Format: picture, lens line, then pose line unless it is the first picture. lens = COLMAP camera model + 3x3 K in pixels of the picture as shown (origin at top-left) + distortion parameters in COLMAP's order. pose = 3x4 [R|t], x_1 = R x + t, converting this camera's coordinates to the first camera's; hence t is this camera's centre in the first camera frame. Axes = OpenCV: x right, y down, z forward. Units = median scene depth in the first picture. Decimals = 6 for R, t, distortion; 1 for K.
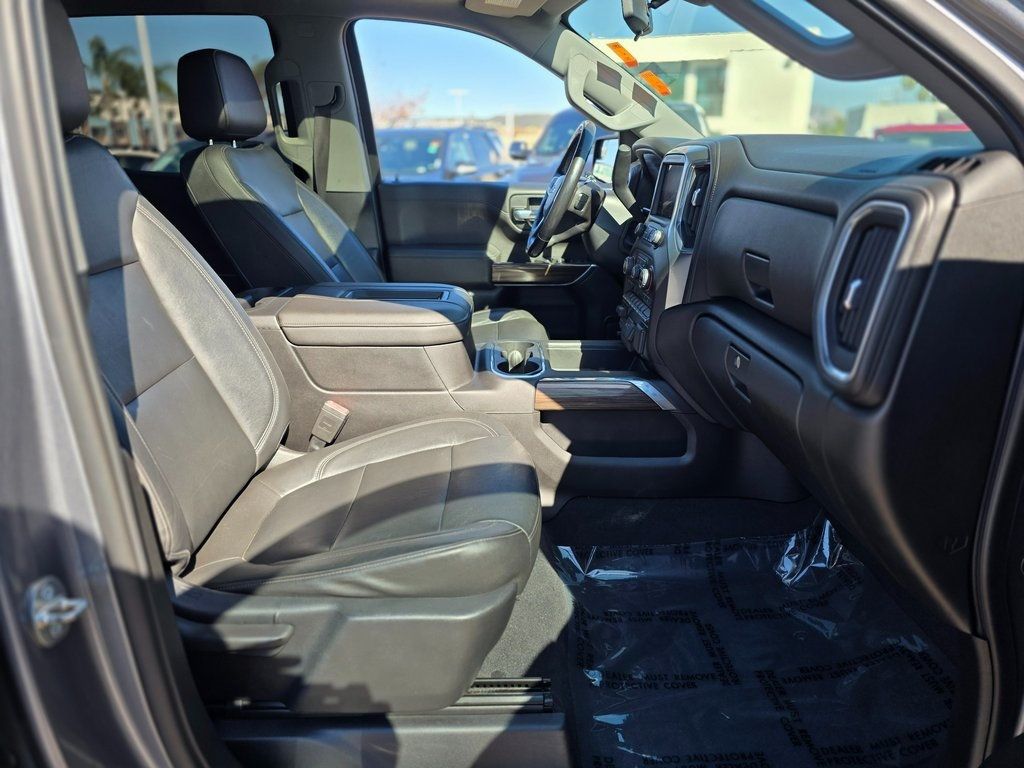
lens RADIAL K [[682.3, 0, 512.0], [0, 682.3, 384.0], [0, 0, 1]] dist [-0.005402, -0.003998]
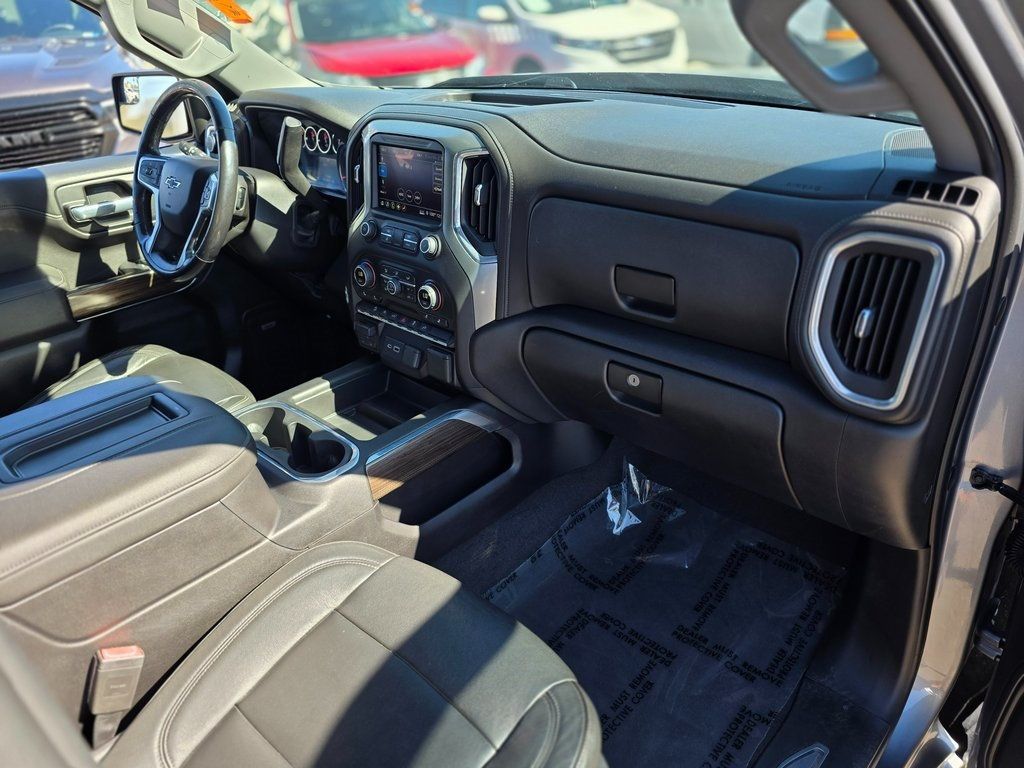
lens RADIAL K [[709.4, 0, 512.0], [0, 709.4, 384.0], [0, 0, 1]] dist [0.017645, -0.001477]
pose [[0.707123, -0.370994, 0.601947, -0.283142], [0.276054, 0.928589, 0.248024, -0.235625], [-0.650977, -0.009213, 0.759041, 0.274401]]
